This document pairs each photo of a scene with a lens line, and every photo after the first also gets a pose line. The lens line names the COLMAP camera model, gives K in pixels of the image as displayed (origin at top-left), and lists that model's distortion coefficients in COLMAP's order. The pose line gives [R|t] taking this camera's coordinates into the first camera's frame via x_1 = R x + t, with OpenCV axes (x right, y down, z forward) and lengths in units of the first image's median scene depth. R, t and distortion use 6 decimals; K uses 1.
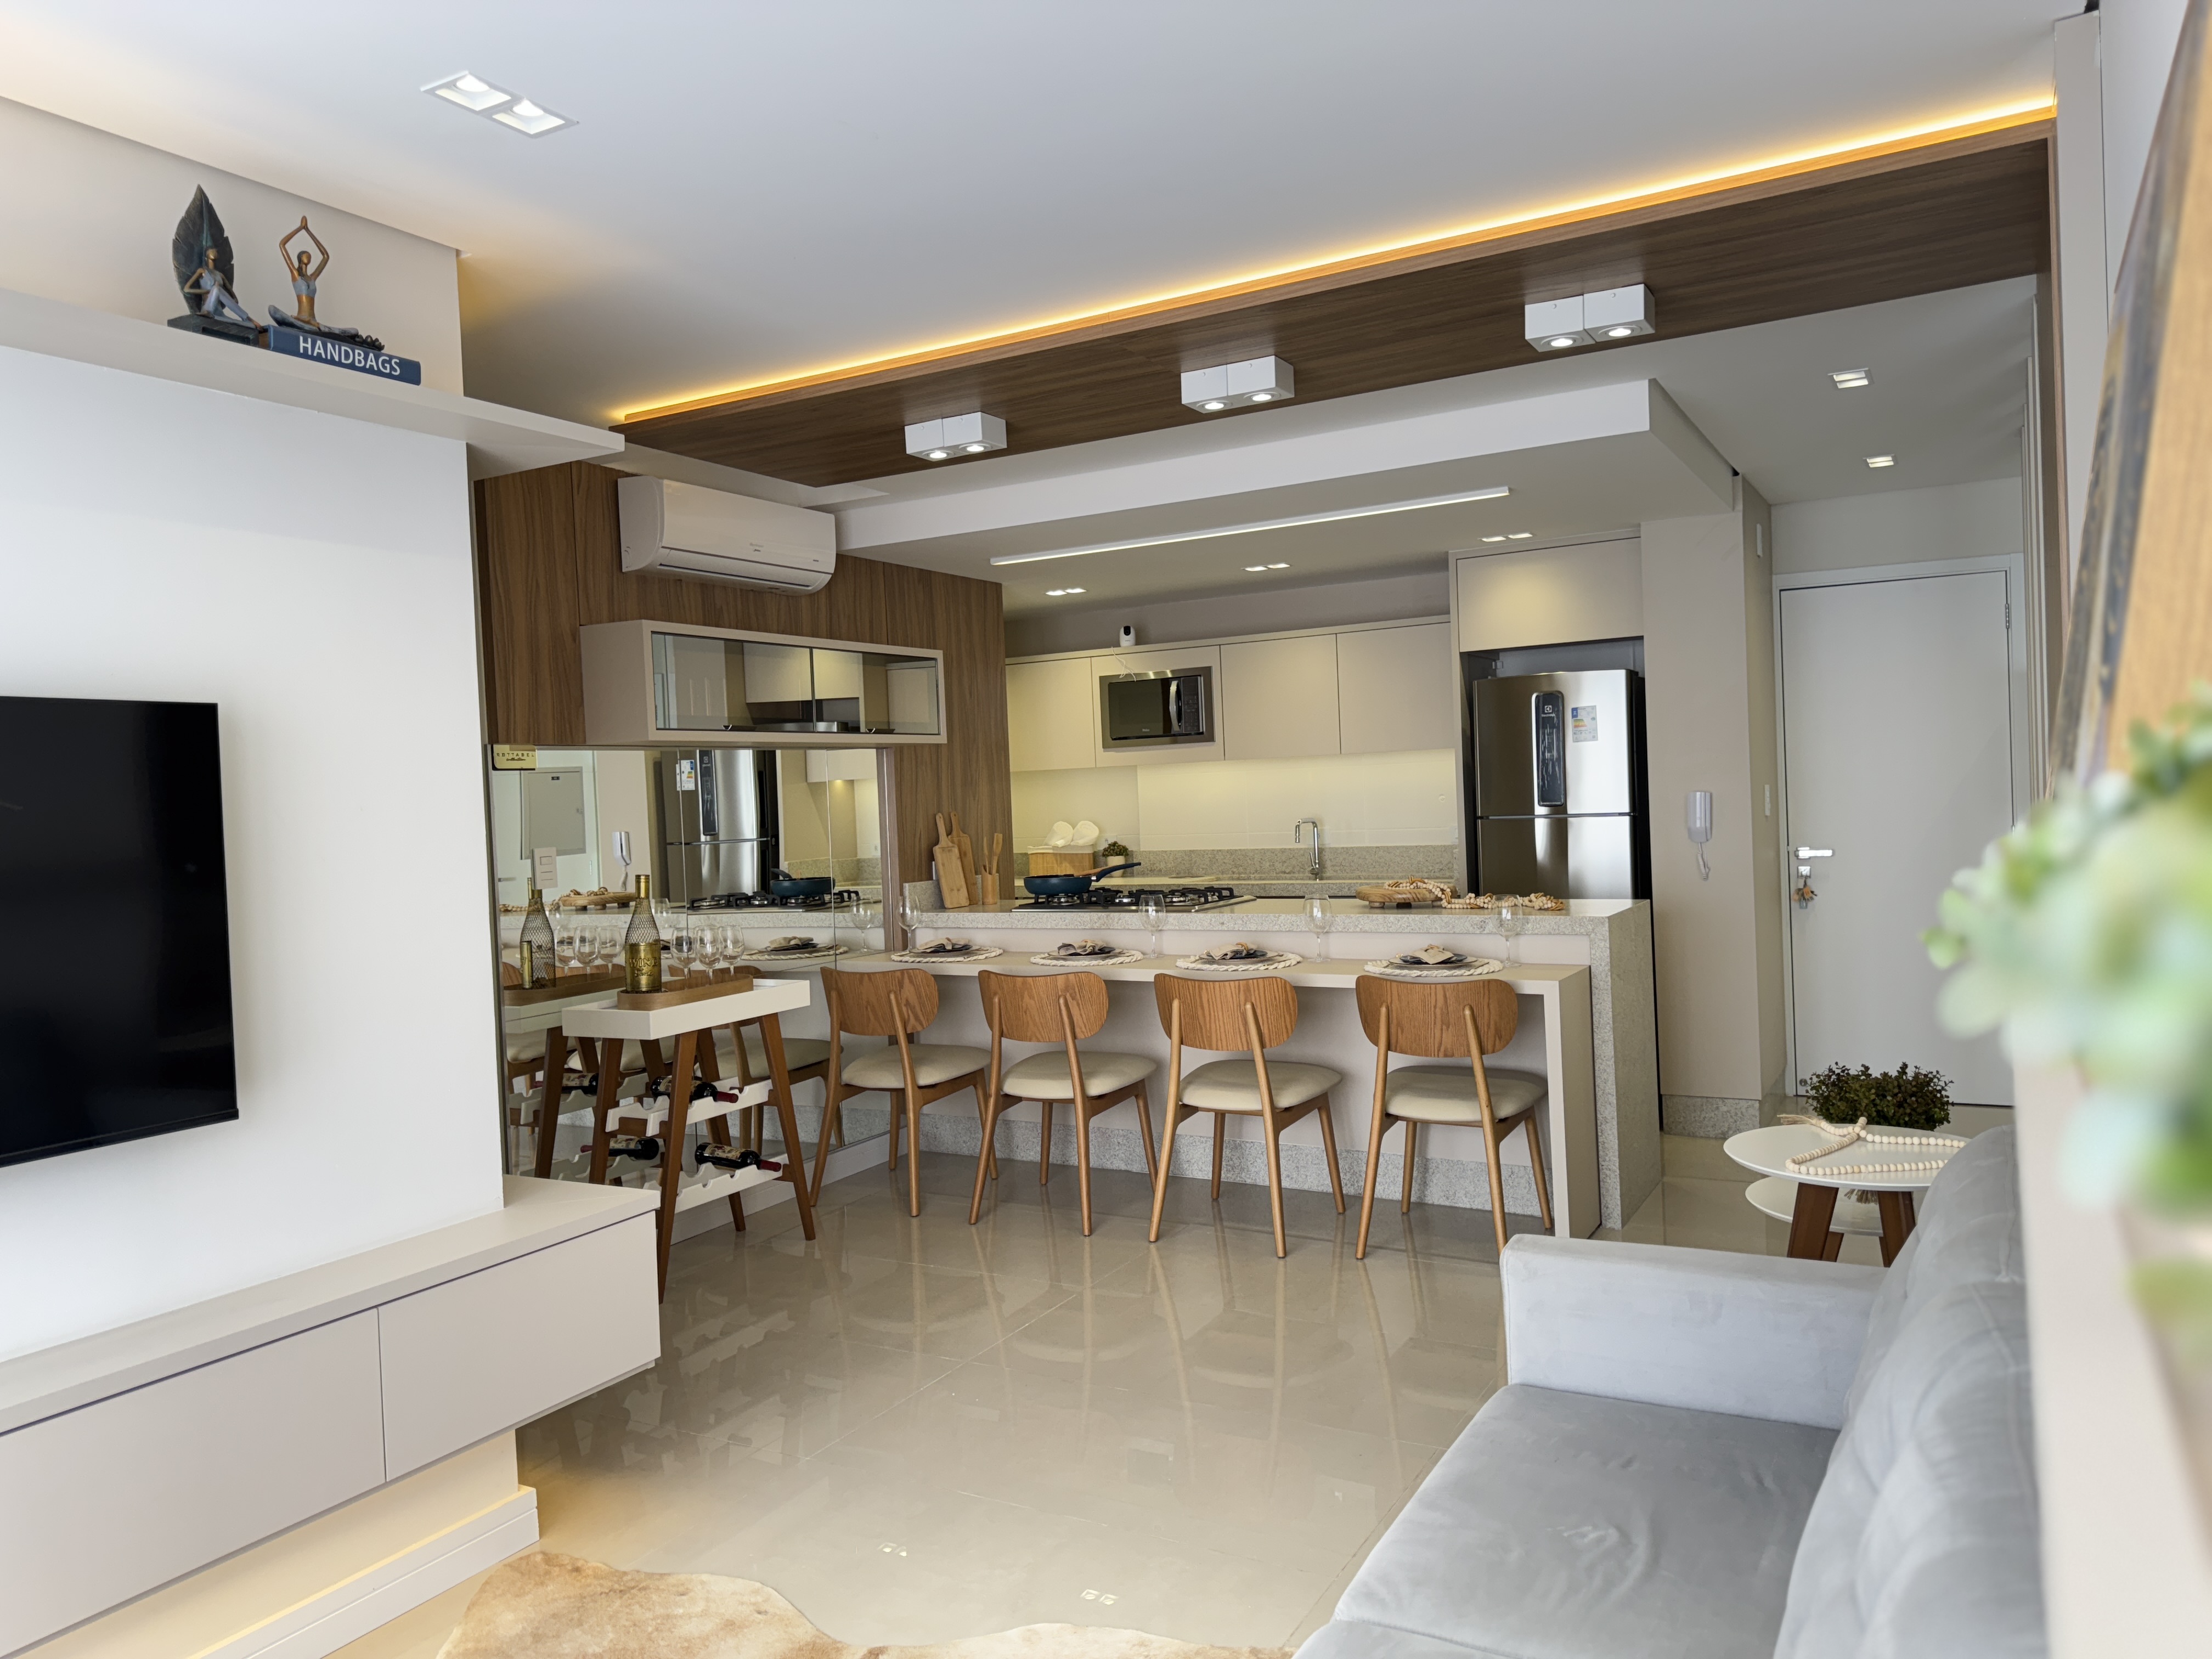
lens RADIAL K [[1563.2, 0, 1111.9], [0, 1563.2, 835.8], [0, 0, 1]] dist [0.060230, -0.088822]
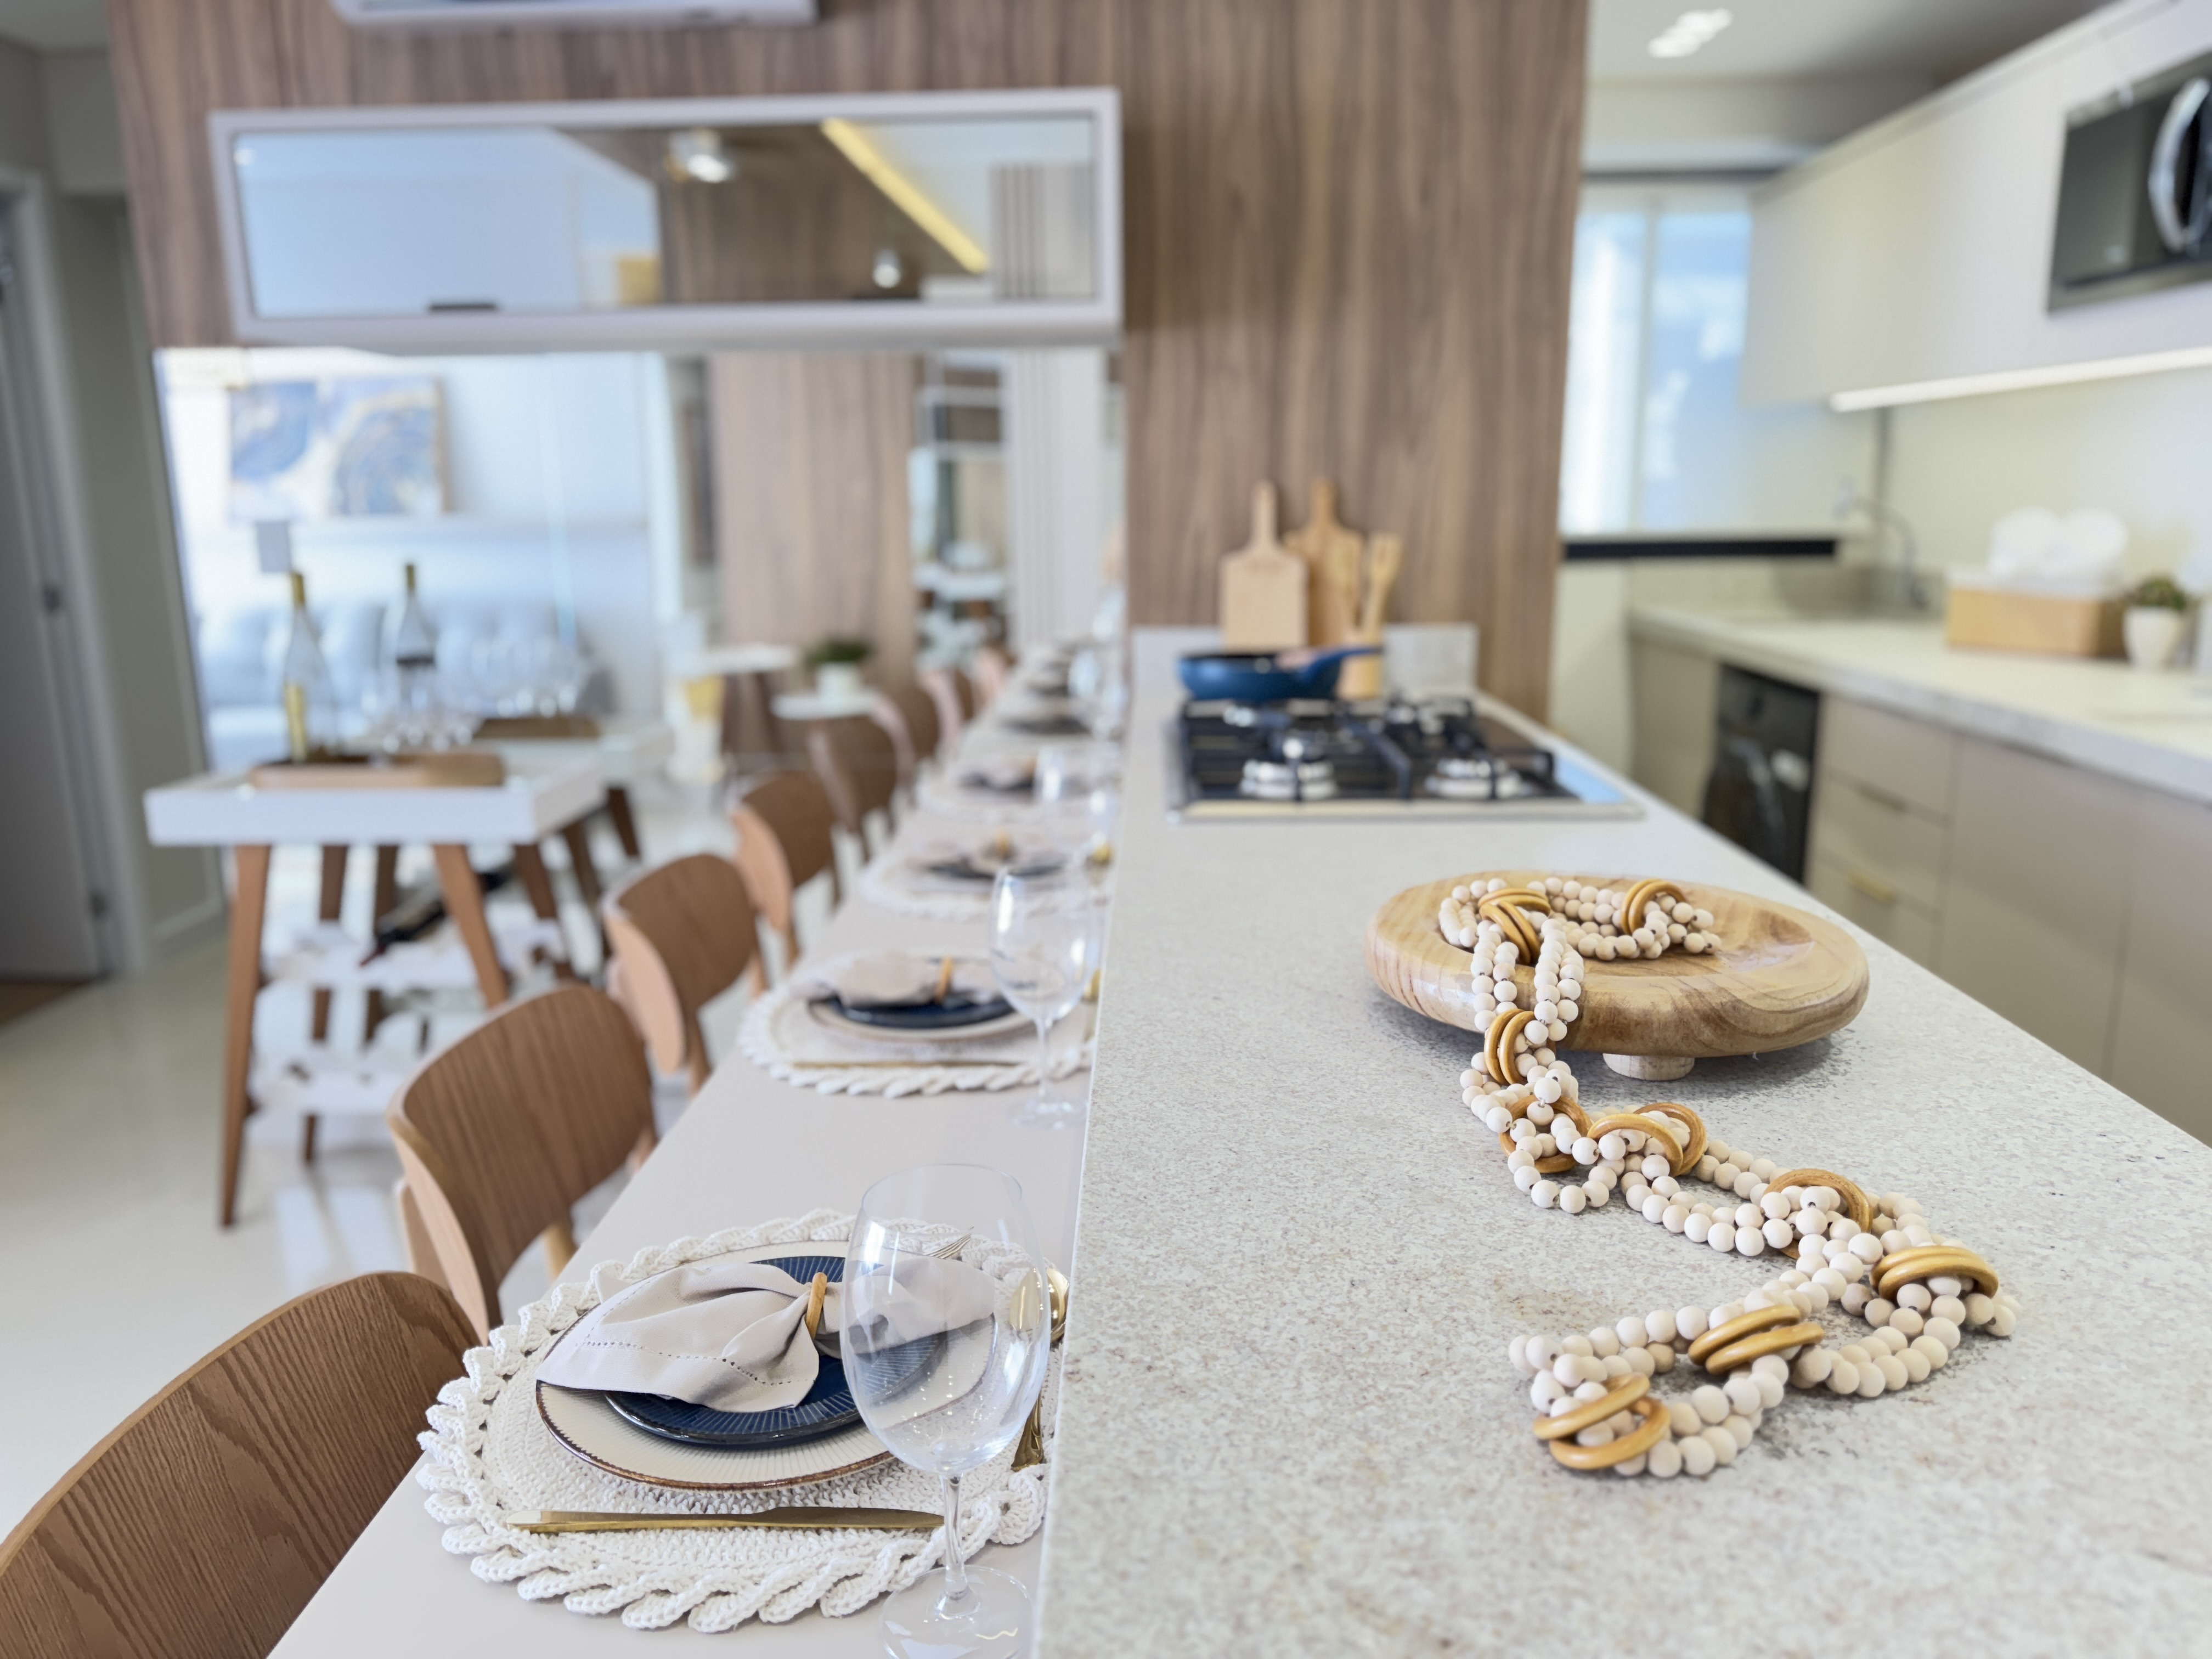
lens RADIAL K [[1563.2, 0, 1111.9], [0, 1563.2, 835.8], [0, 0, 1]] dist [0.060230, -0.088822]
pose [[0.464095, 0.232009, -0.854861, 0.249485], [-0.028533, 0.968503, 0.247361, -0.024384], [0.885326, -0.090407, 0.456097, 0.656991]]
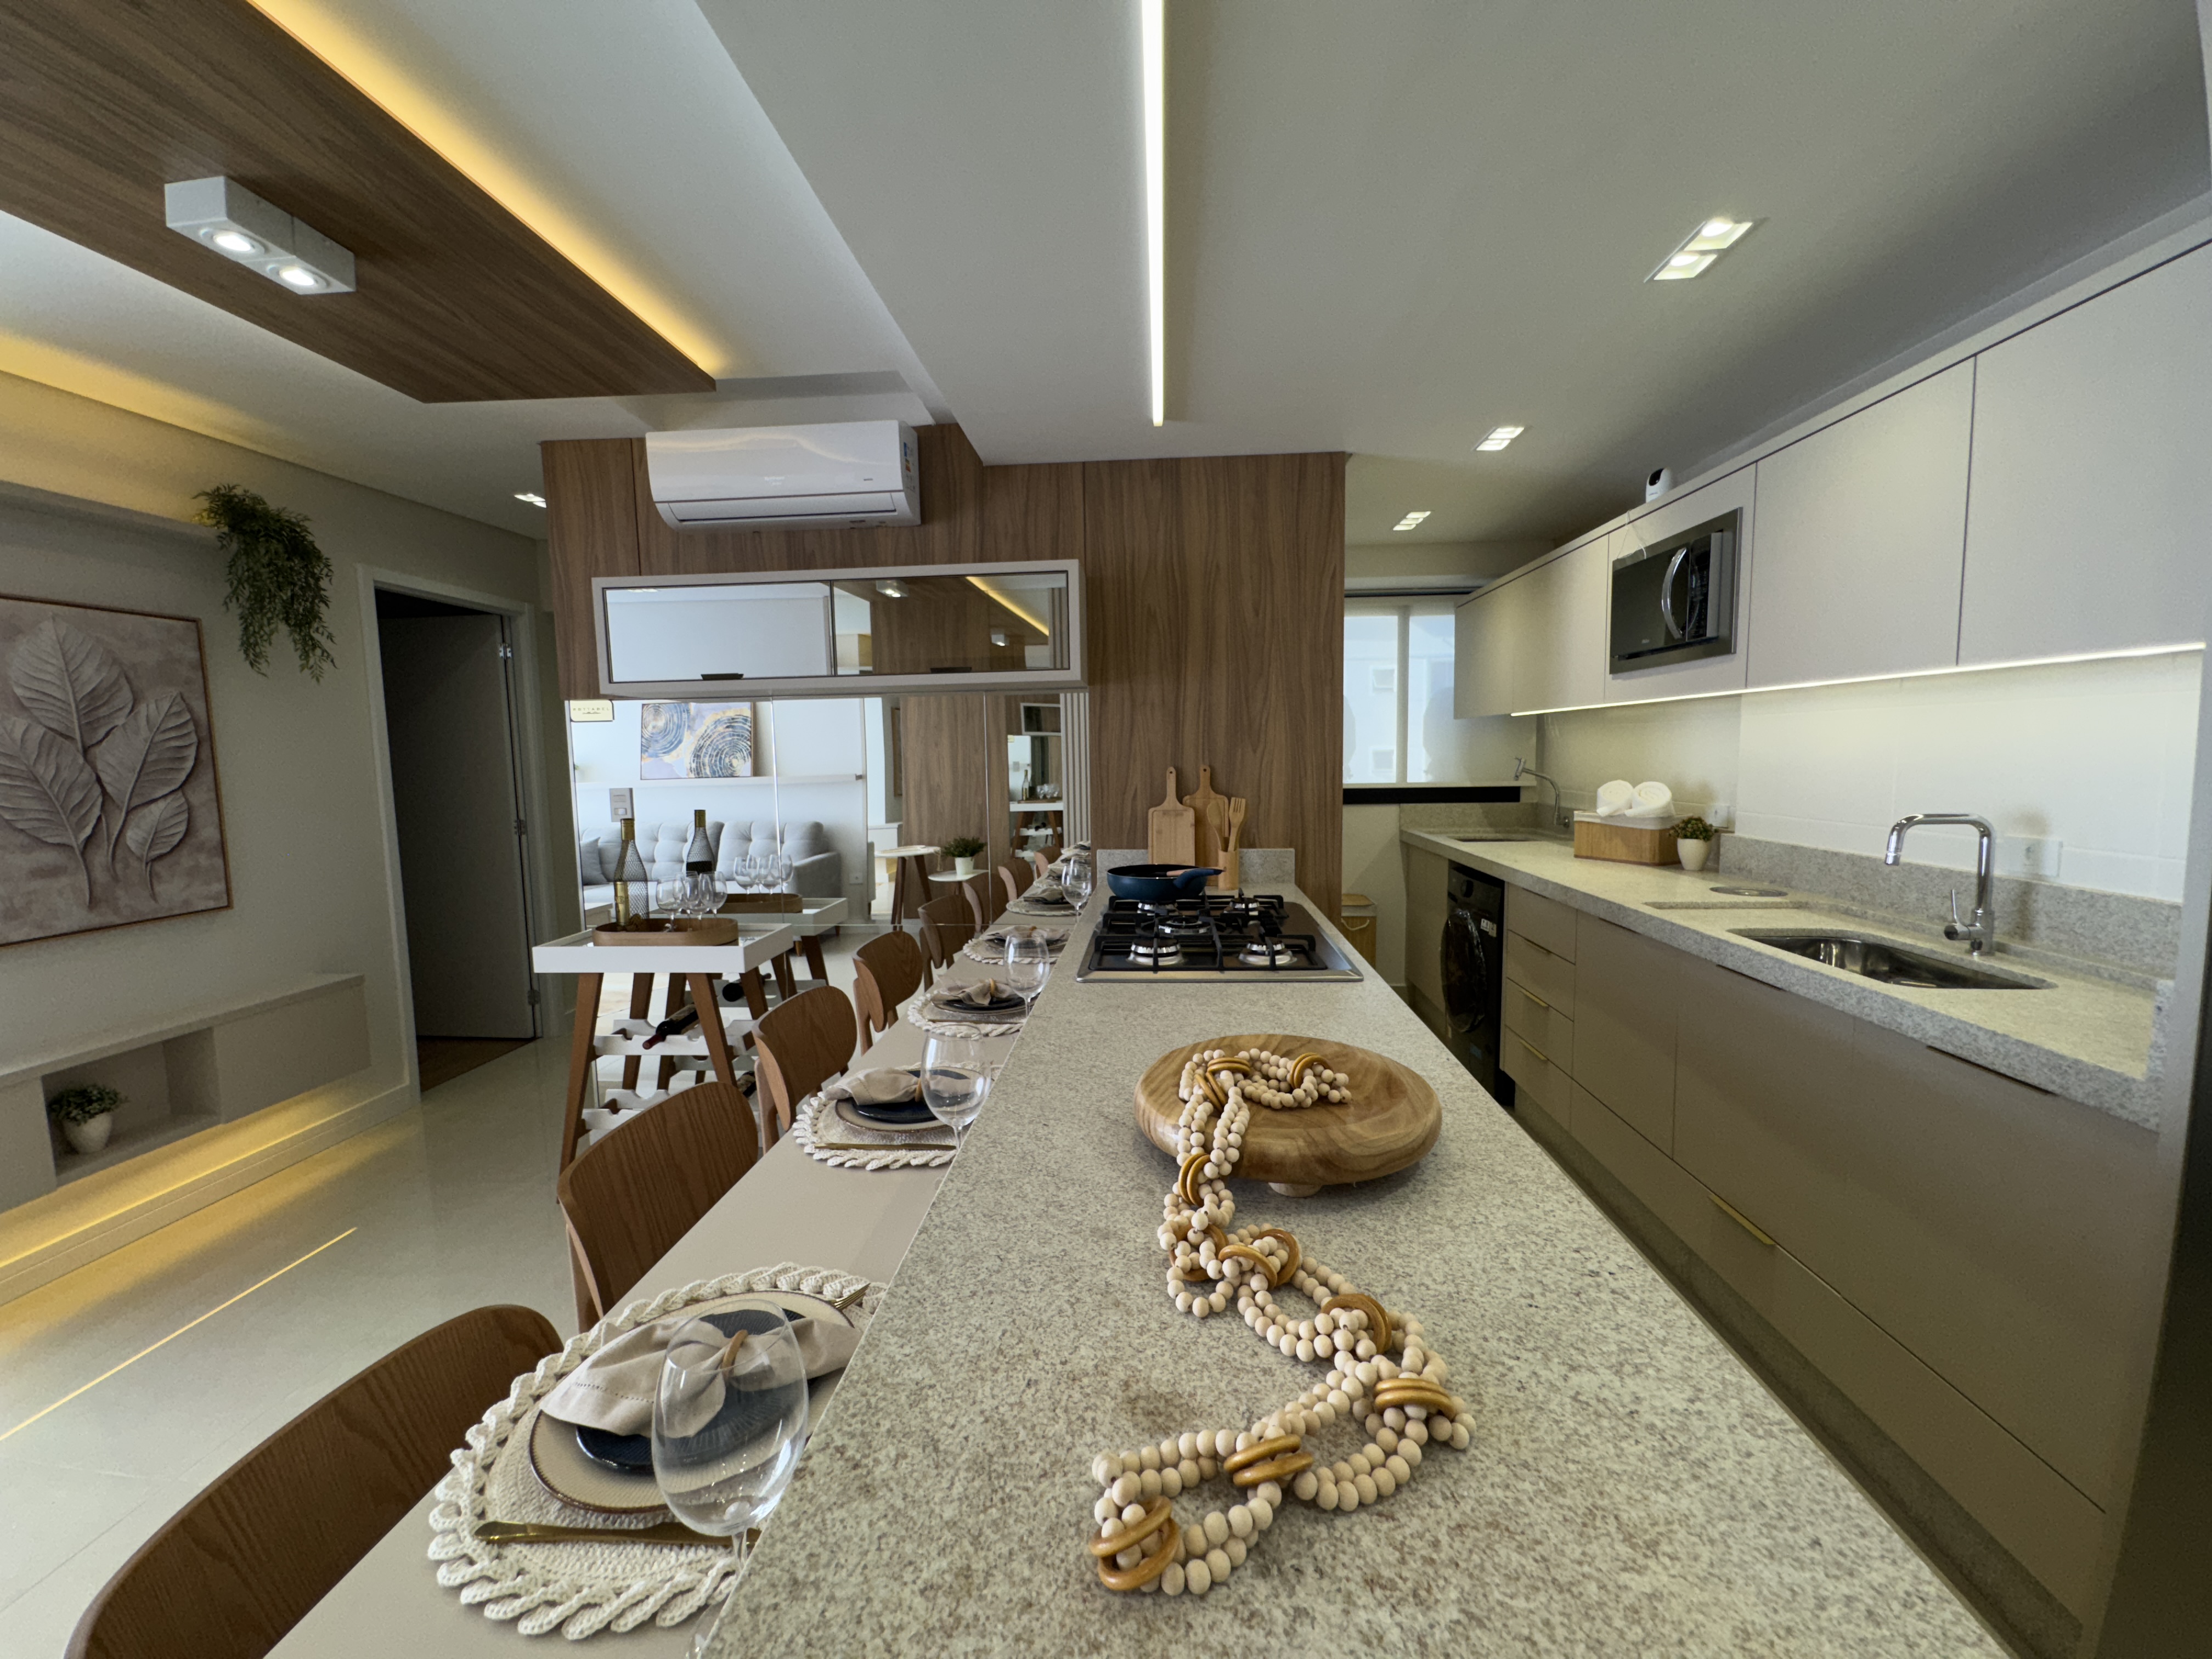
lens RADIAL K [[886.3, 0, 1104.9], [0, 886.3, 833.1], [0, 0, 1]] dist [-0.001675, -0.000173]
pose [[0.439548, 0.117099, -0.890553, 0.247826], [-0.020846, 0.992529, 0.120219, -0.031535], [0.897977, -0.034277, 0.438705, 0.681377]]
